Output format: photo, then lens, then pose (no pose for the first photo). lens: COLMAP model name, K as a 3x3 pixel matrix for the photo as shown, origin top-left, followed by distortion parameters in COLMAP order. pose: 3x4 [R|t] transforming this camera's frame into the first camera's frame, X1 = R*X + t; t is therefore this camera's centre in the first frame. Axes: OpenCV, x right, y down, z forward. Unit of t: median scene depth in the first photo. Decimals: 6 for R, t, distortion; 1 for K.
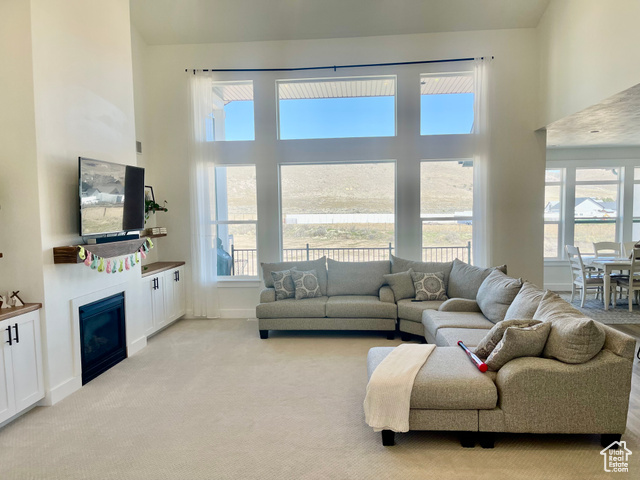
lens RADIAL K [[479.1, 0, 318.9], [0, 479.1, 244.6], [0, 0, 1]] dist [0.056349, -0.075325]
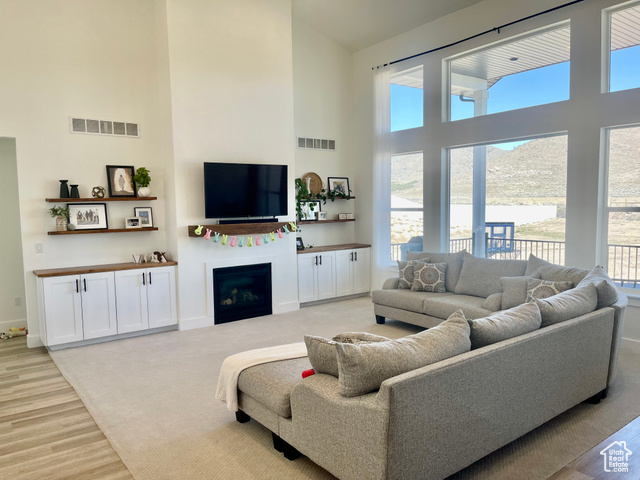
lens RADIAL K [[479.1, 0, 321.6], [0, 479.1, 244.6], [0, 0, 1]] dist [0.056349, -0.075325]
pose [[0.663283, 0.071145, -0.744979, 0.542806], [-0.046055, 0.997465, 0.054252, -0.022932], [0.746950, -0.001675, 0.664878, 0.219427]]
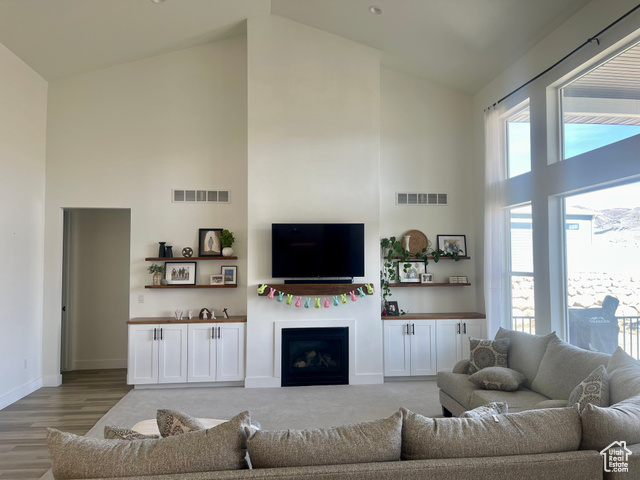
lens RADIAL K [[479.1, 0, 320.5], [0, 479.1, 240.7], [0, 0, 1]] dist [0.056349, -0.075325]
pose [[0.191559, -0.027458, -0.981097, 0.648879], [-0.067562, 0.996869, -0.041091, -0.054386], [0.979153, 0.074156, 0.189104, 0.596147]]
